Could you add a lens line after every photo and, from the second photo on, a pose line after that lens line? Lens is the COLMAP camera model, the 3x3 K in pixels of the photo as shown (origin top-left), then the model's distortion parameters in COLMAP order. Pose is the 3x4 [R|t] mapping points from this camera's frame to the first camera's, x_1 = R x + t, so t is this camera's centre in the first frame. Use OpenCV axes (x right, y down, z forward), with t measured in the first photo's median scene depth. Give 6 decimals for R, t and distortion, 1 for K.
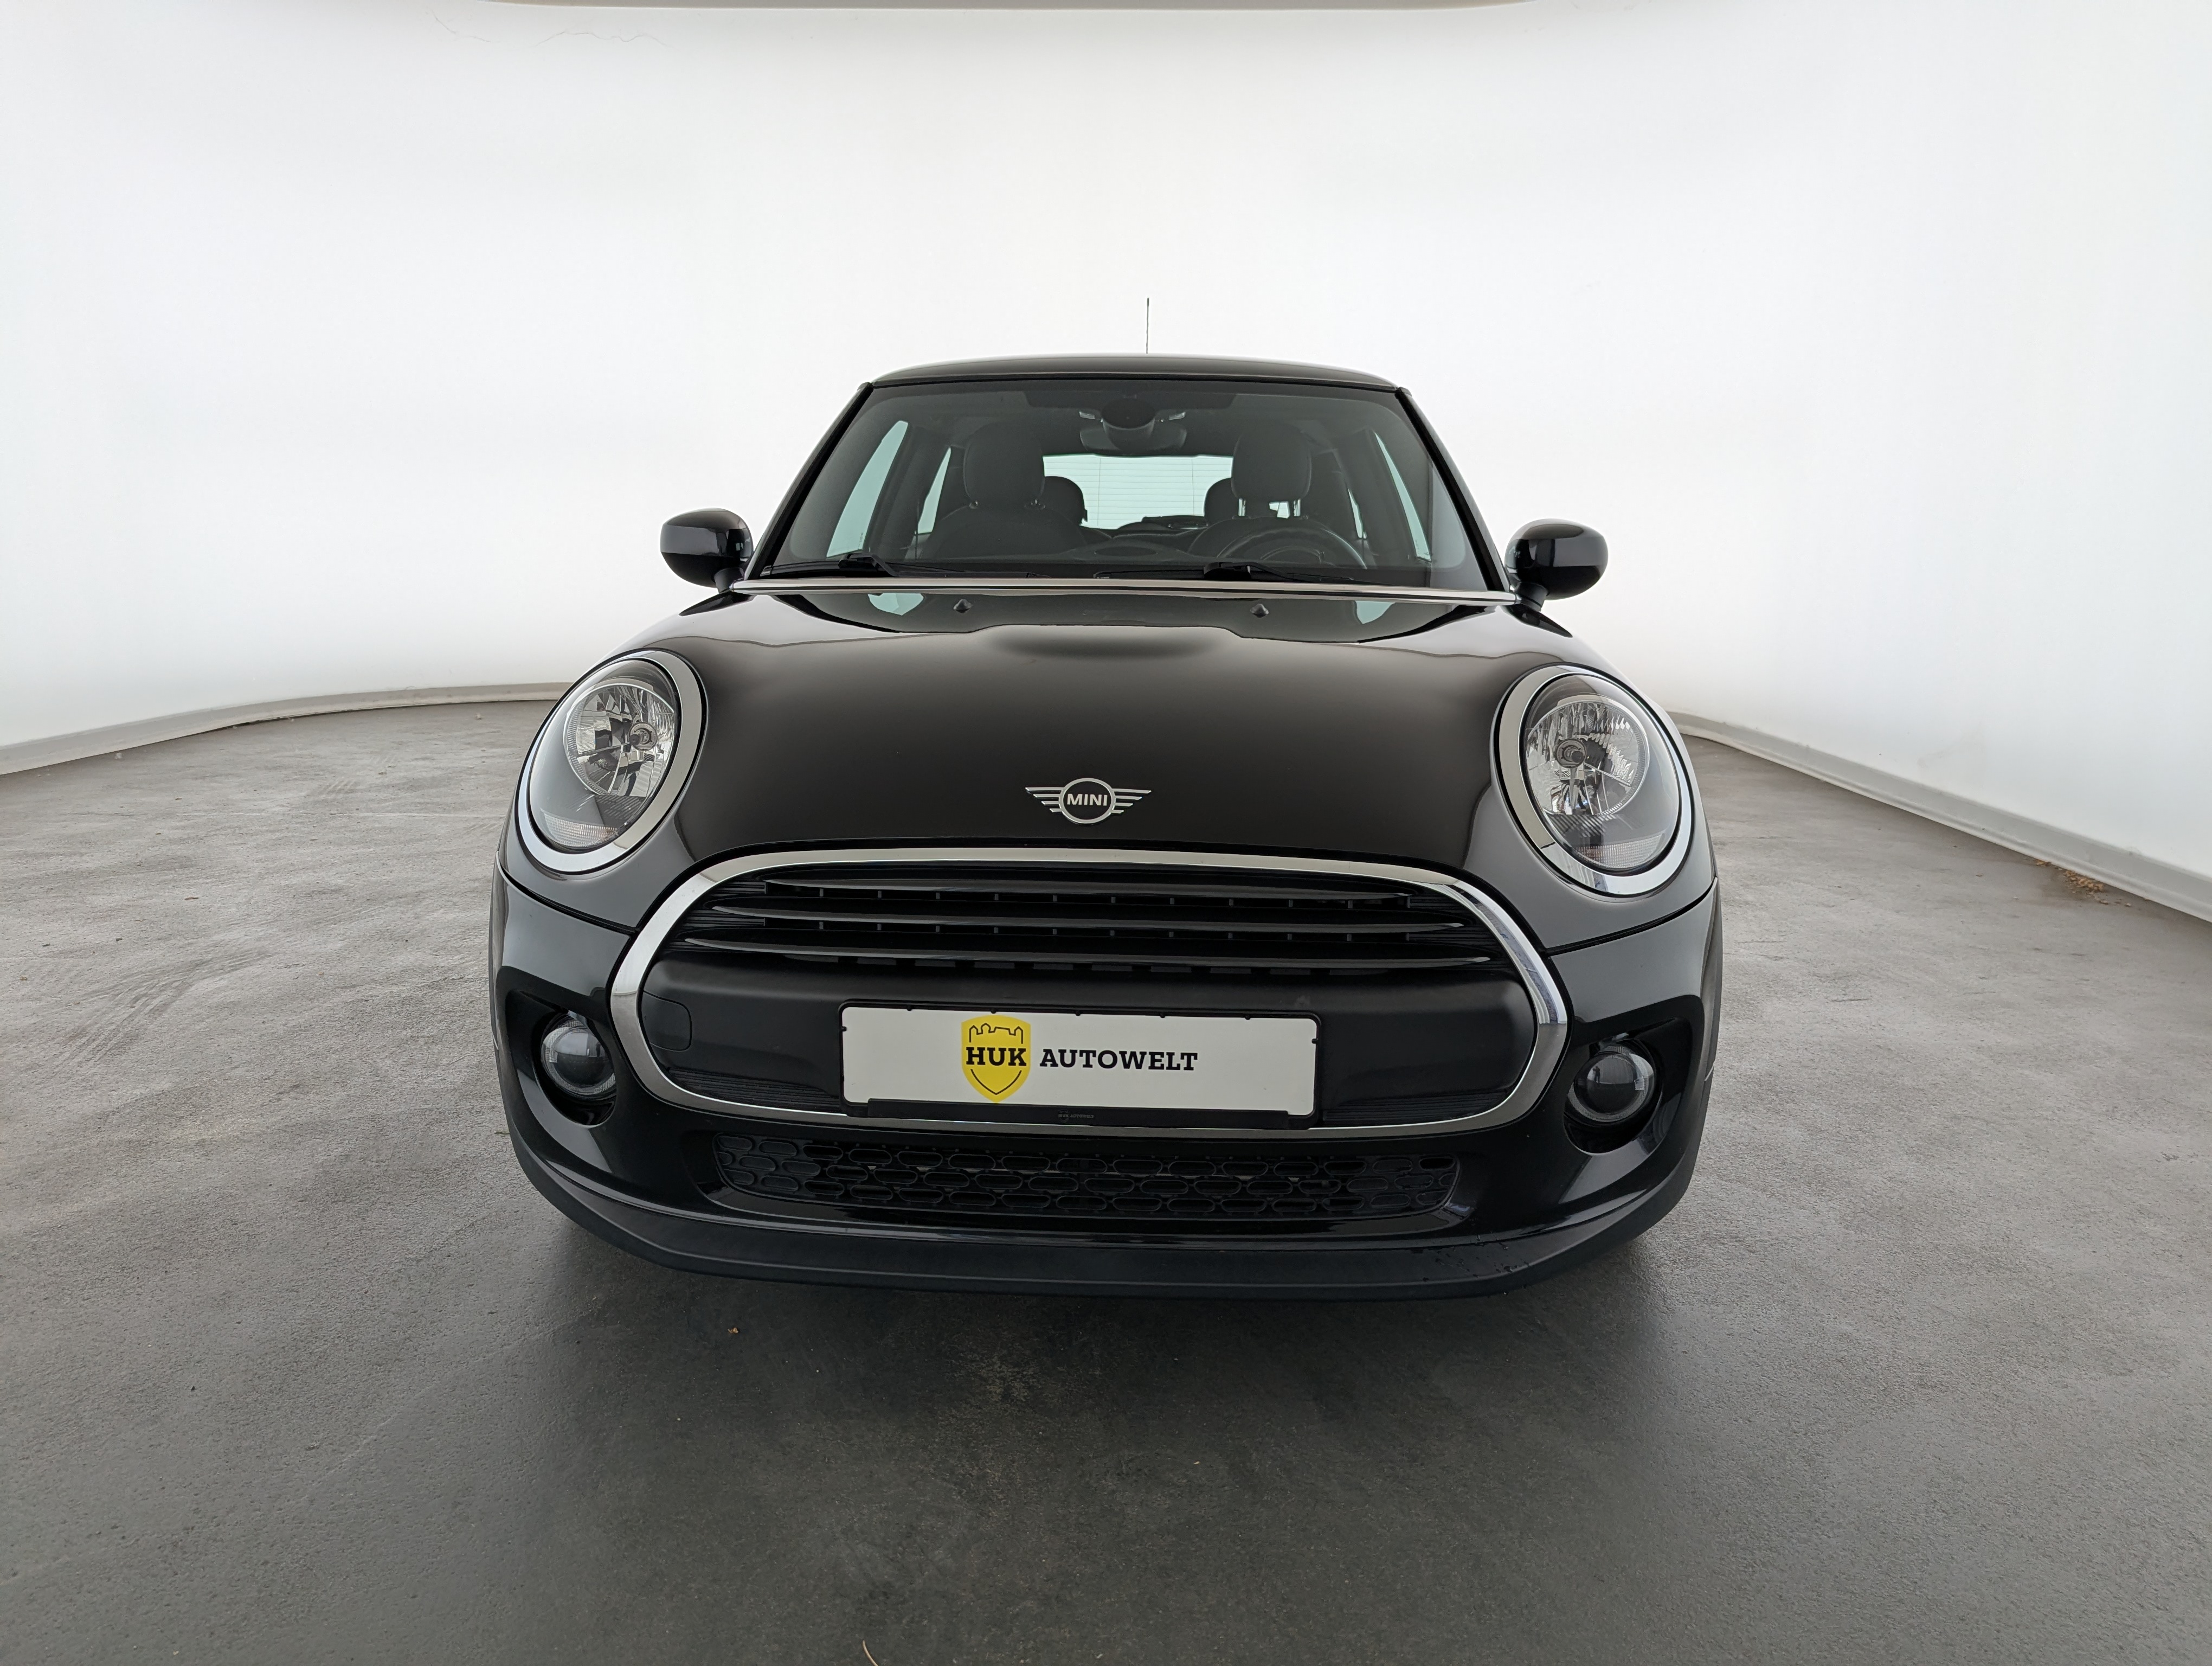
lens RADIAL K [[1545.5, 0, 1089.5], [0, 1545.5, 825.3], [0, 0, 1]] dist [0.002575, -0.004328]
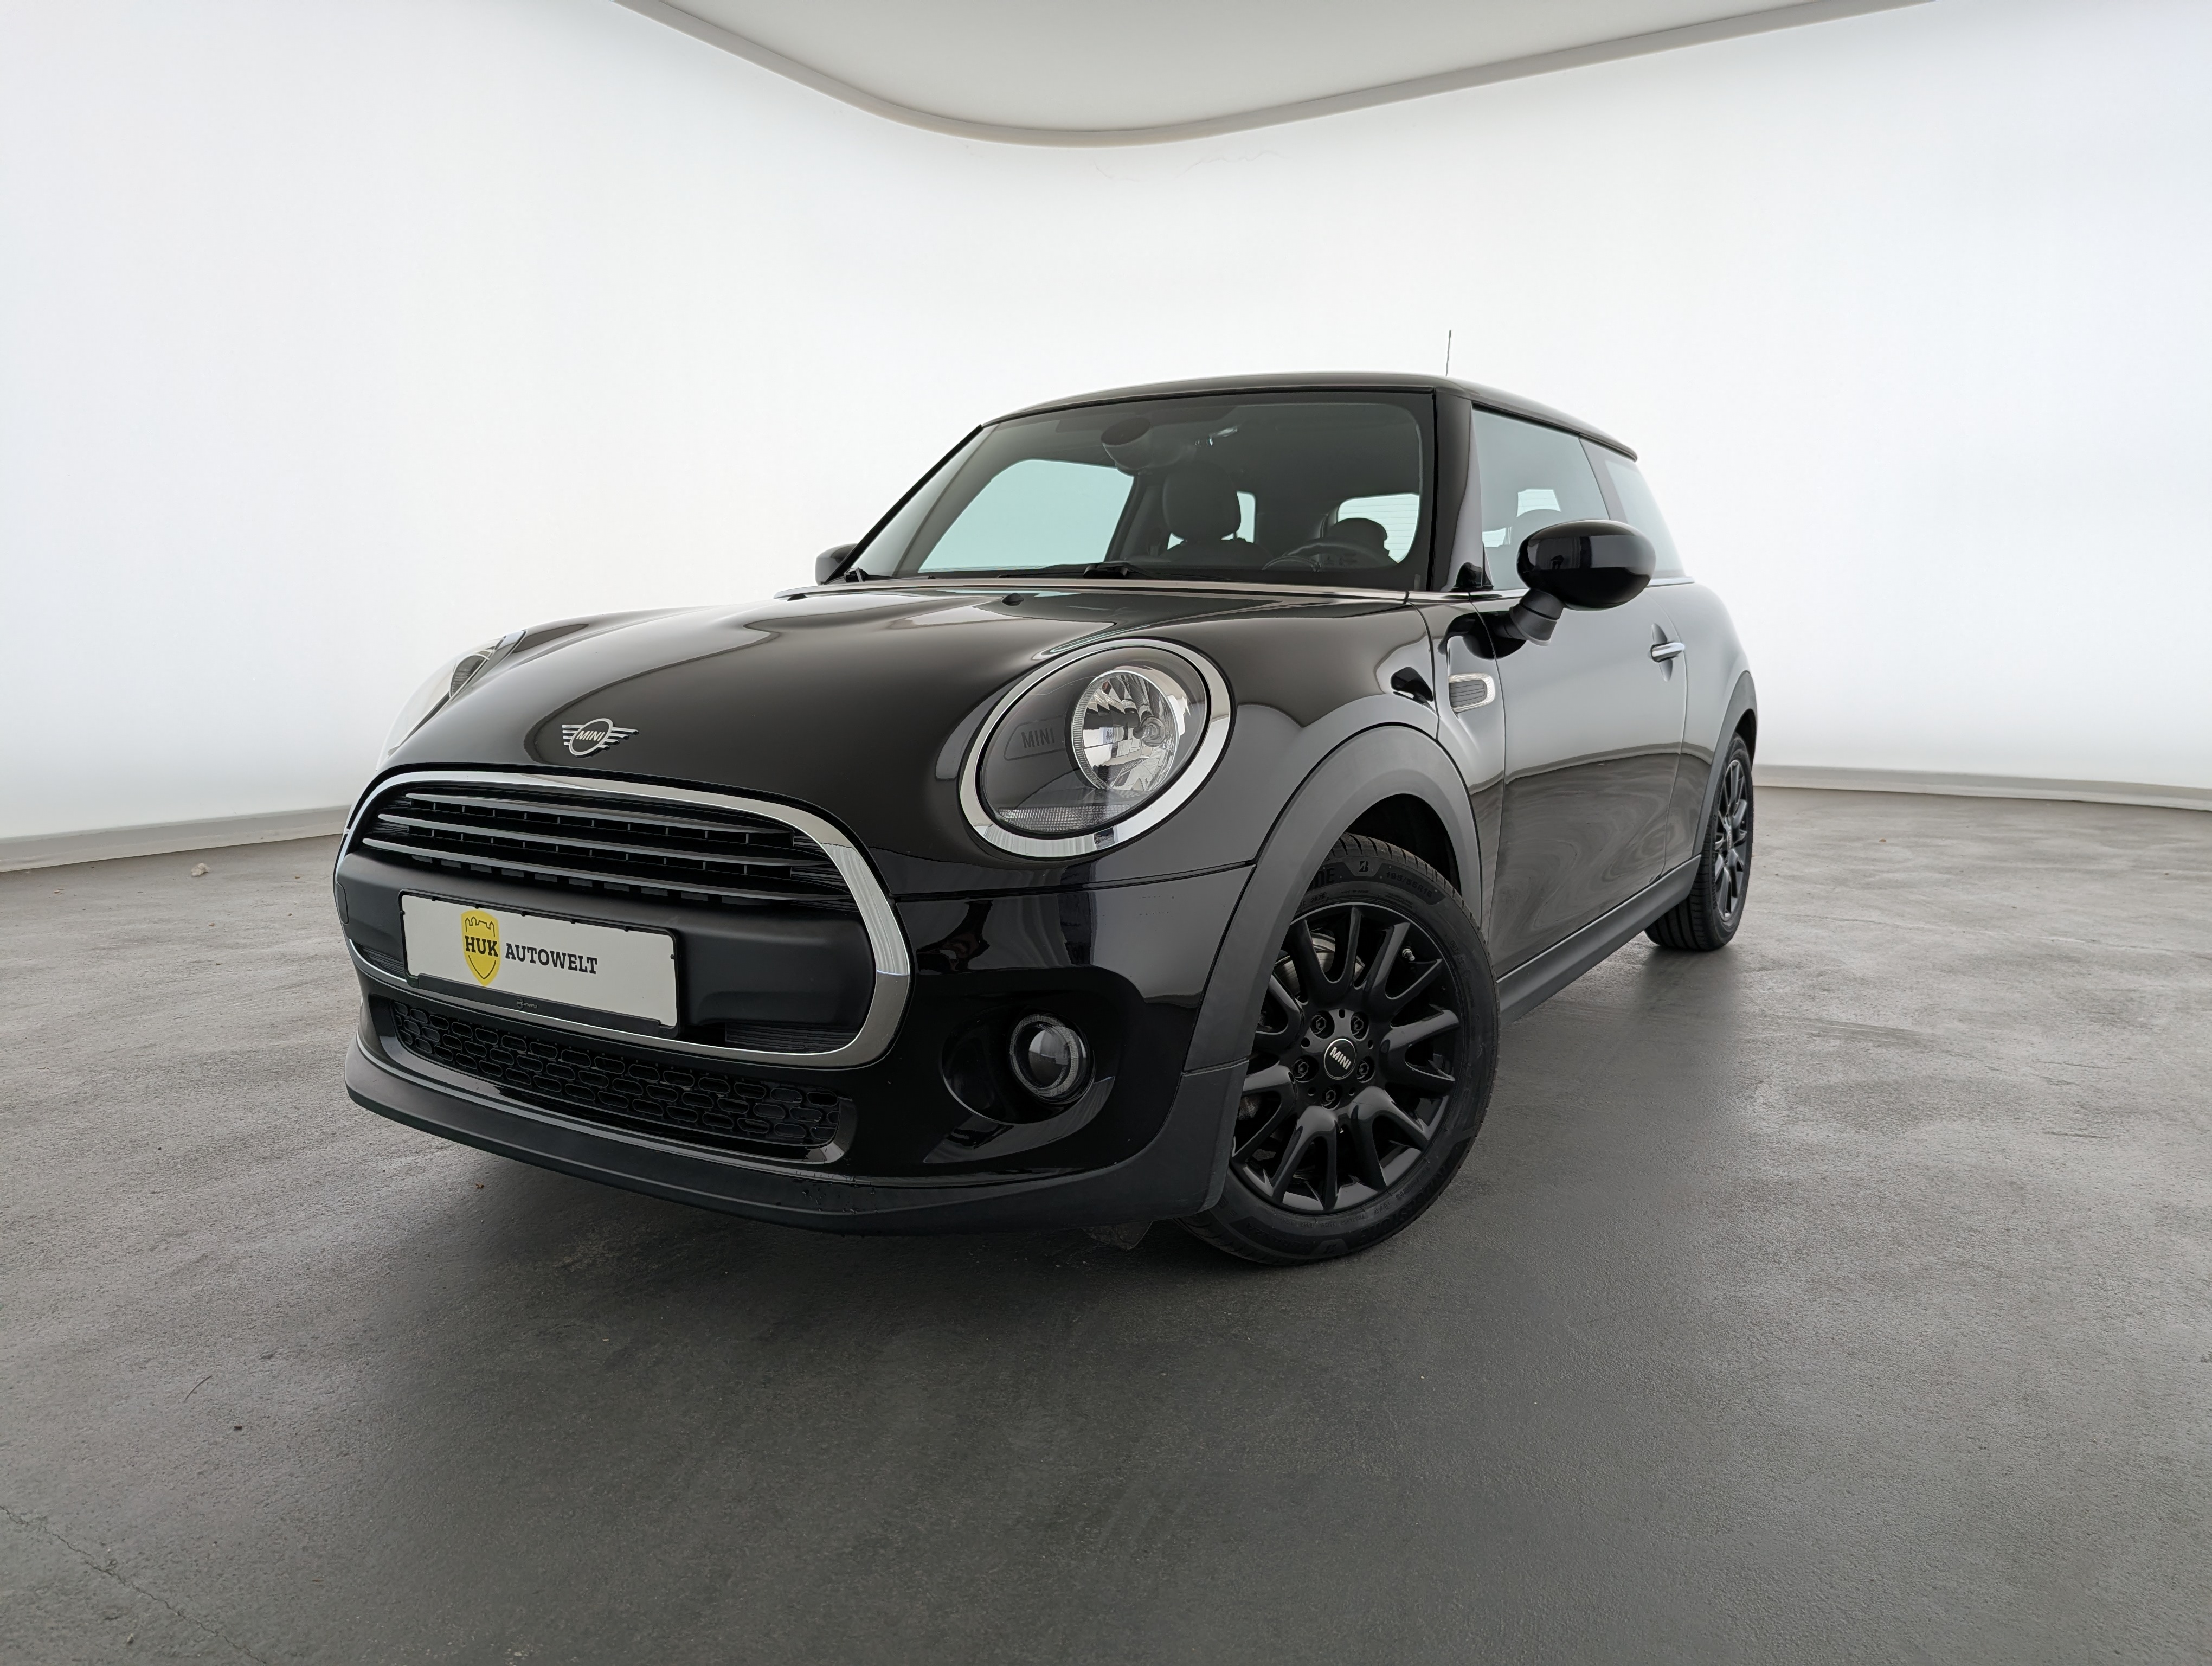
lens RADIAL K [[1545.5, 0, 1093.3], [0, 1545.5, 839.3], [0, 0, 1]] dist [0.002575, -0.004328]
pose [[0.874546, 0.057615, -0.481507, 0.488799], [-0.081063, 0.996315, -0.028017, 0.034276], [0.478119, 0.063534, 0.875994, 0.101221]]
